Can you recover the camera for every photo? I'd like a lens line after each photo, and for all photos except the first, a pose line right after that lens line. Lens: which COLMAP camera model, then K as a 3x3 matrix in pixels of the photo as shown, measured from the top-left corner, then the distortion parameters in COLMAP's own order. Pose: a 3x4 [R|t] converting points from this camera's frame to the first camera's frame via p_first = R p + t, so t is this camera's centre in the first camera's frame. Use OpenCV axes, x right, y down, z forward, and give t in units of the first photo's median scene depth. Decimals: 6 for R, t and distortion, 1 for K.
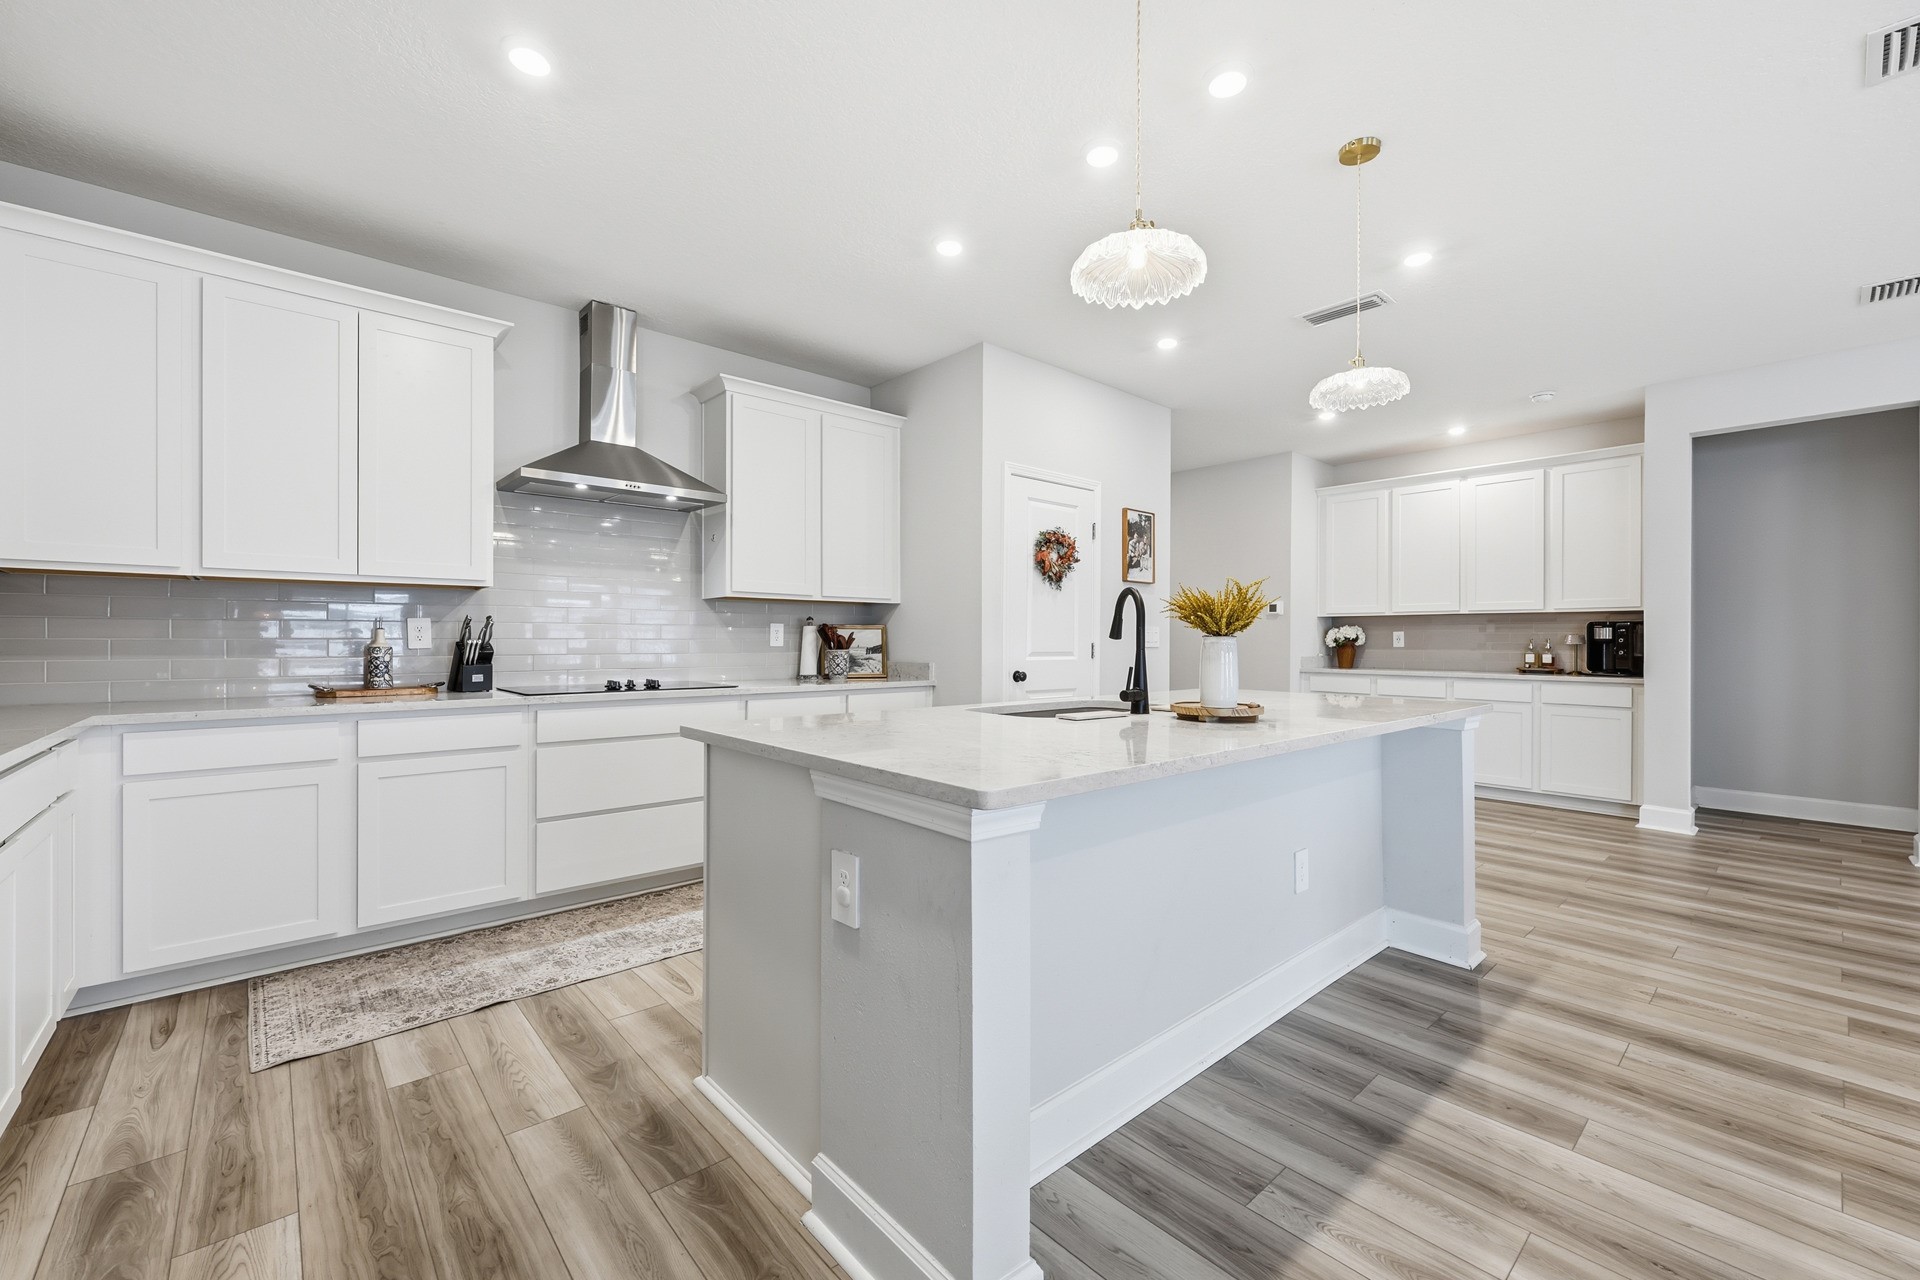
lens RADIAL K [[782.5, 0, 925.7], [0, 782.5, 640.4], [0, 0, 1]] dist [0.000268, -0.000196]
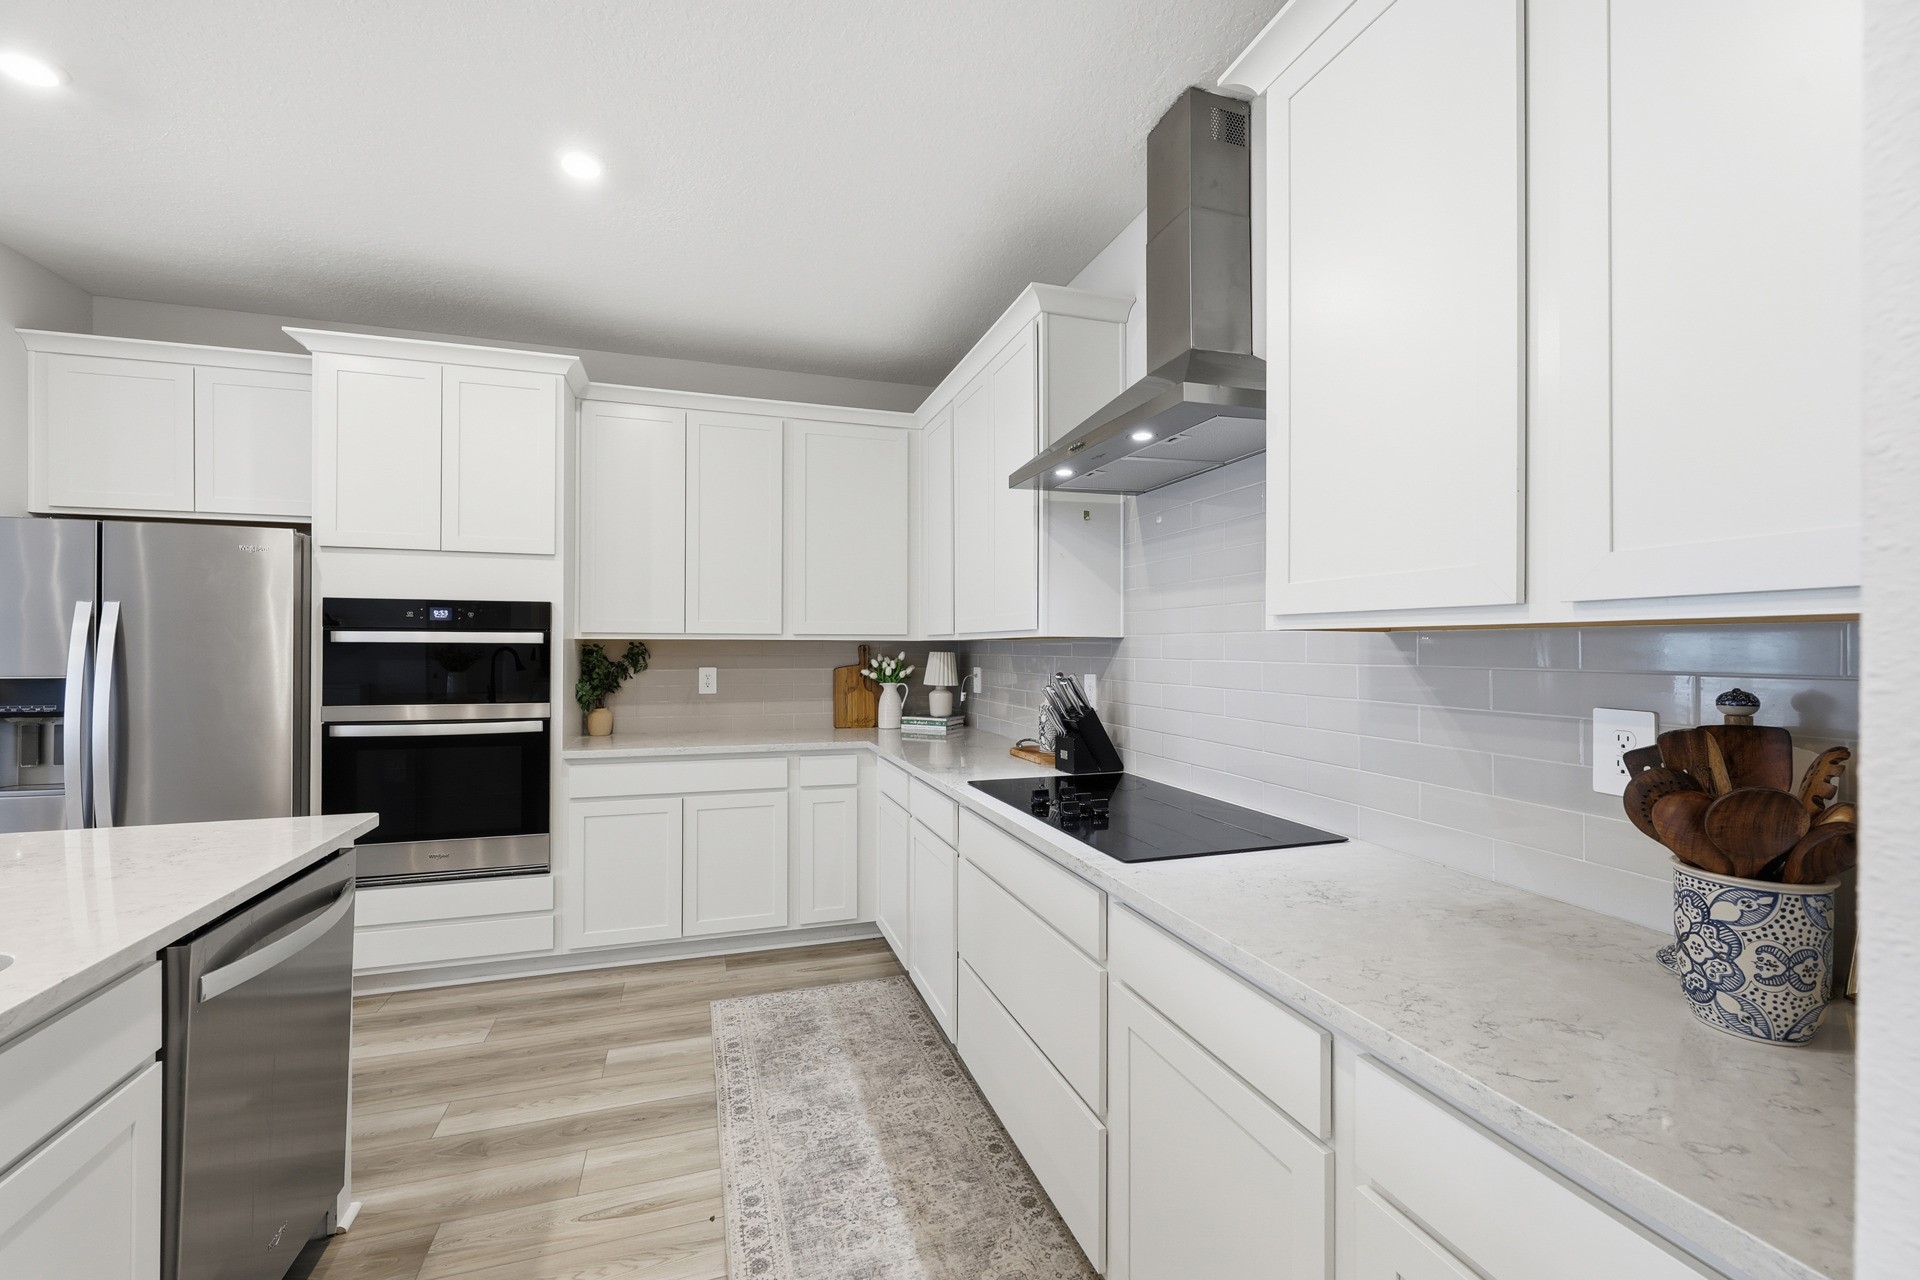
lens RADIAL K [[782.5, 0, 957.2], [0, 782.5, 640.1], [0, 0, 1]] dist [0.000268, -0.000196]
pose [[-0.371398, -0.014186, -0.928365, 0.243823], [0.000737, 0.999878, -0.015573, -0.067344], [0.928473, -0.006468, -0.371343, 1.588582]]
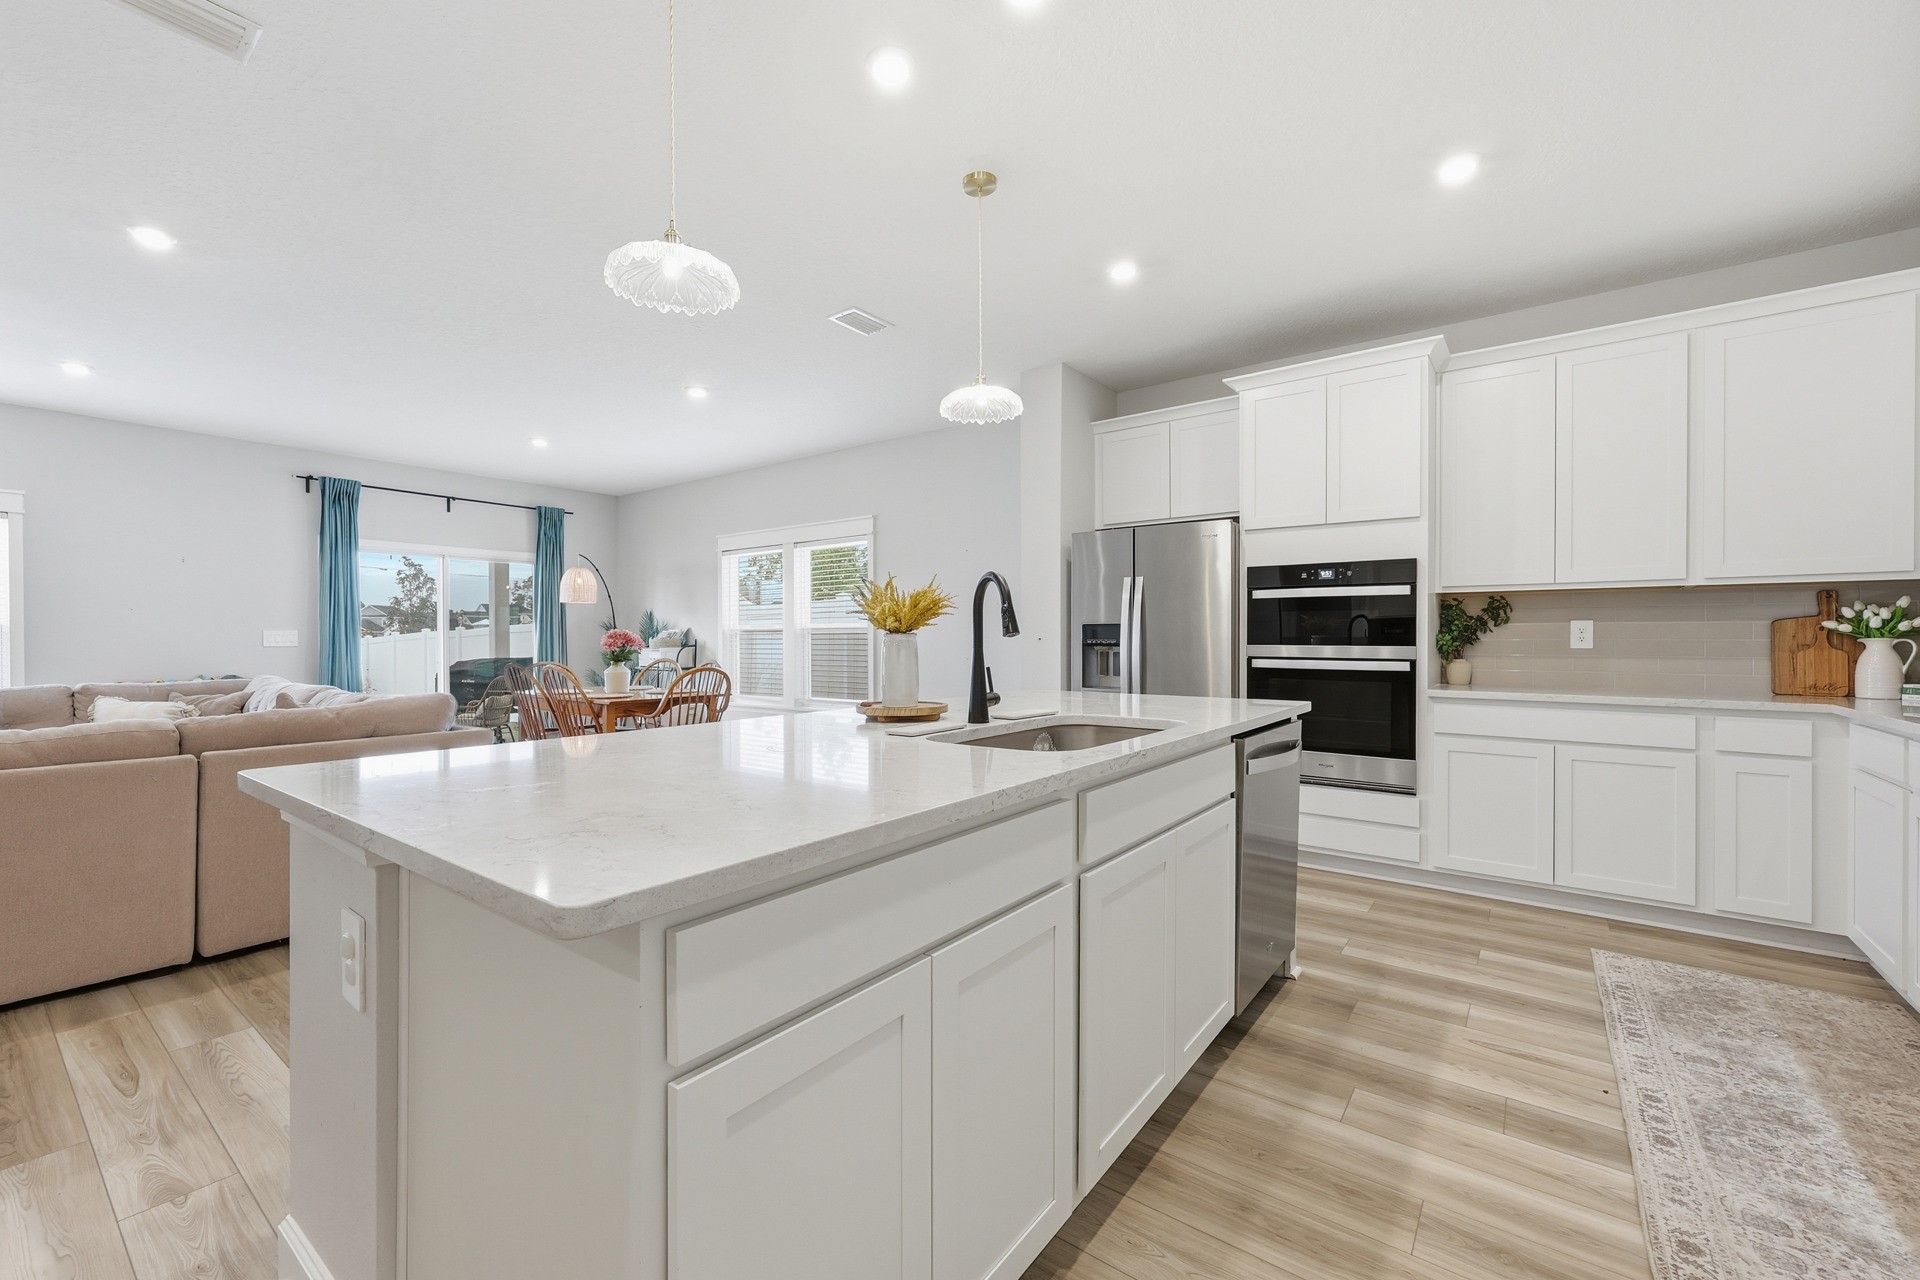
lens RADIAL K [[782.5, 0, 954.2], [0, 782.5, 643.1], [0, 0, 1]] dist [0.000268, -0.000196]
pose [[-0.975278, -0.003458, -0.220956, 0.458249], [-0.003915, 0.999991, 0.001632, 0.006142], [0.220949, 0.002457, -0.975282, 1.724458]]
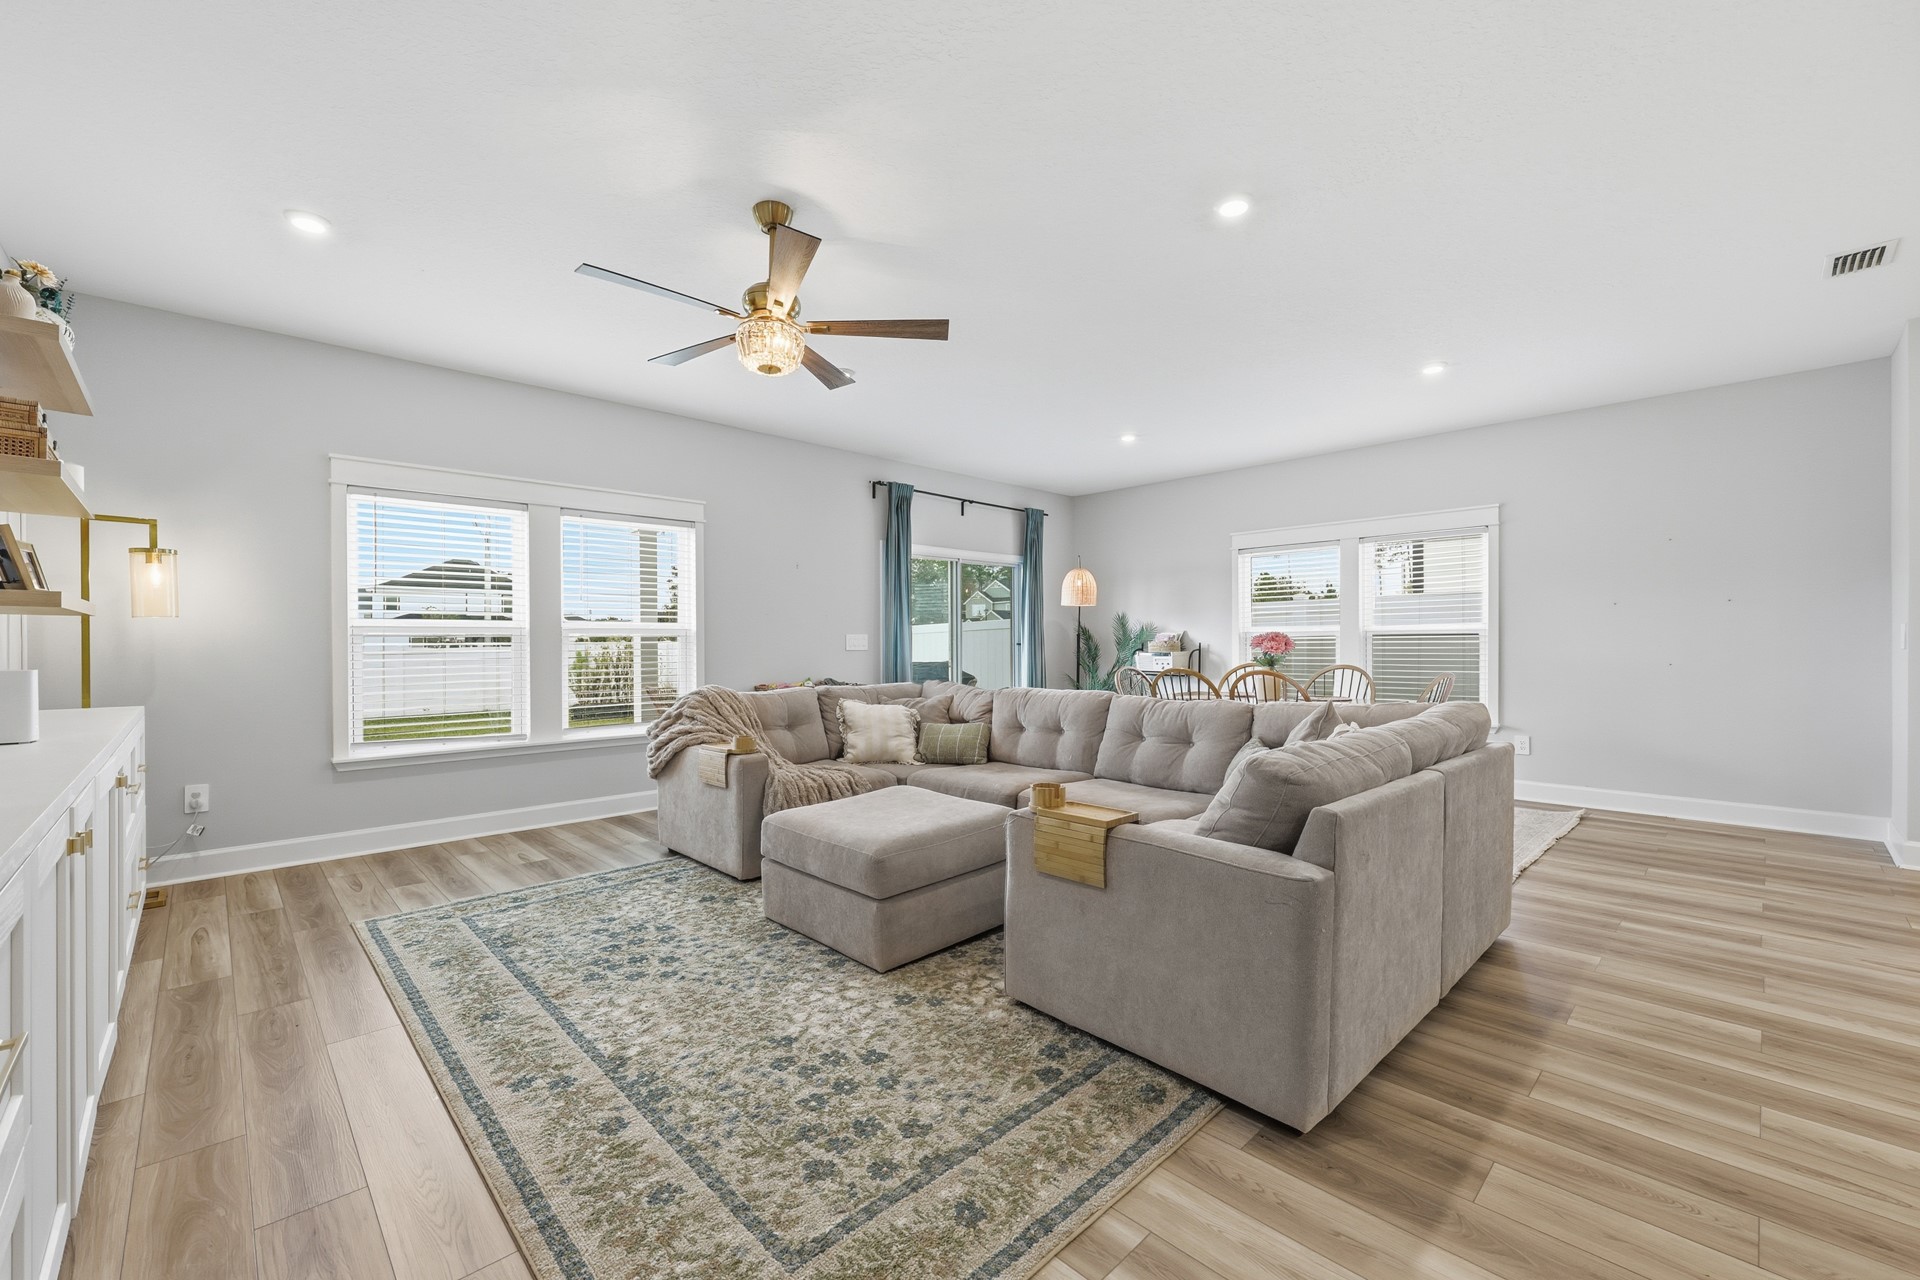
lens RADIAL K [[782.5, 0, 951.4], [0, 782.5, 638.4], [0, 0, 1]] dist [0.000268, -0.000196]
pose [[-0.997192, -0.003312, -0.074808, 1.914328], [-0.002295, 0.999904, -0.013679, 0.024762], [0.074846, -0.013468, -0.997104, 1.340121]]
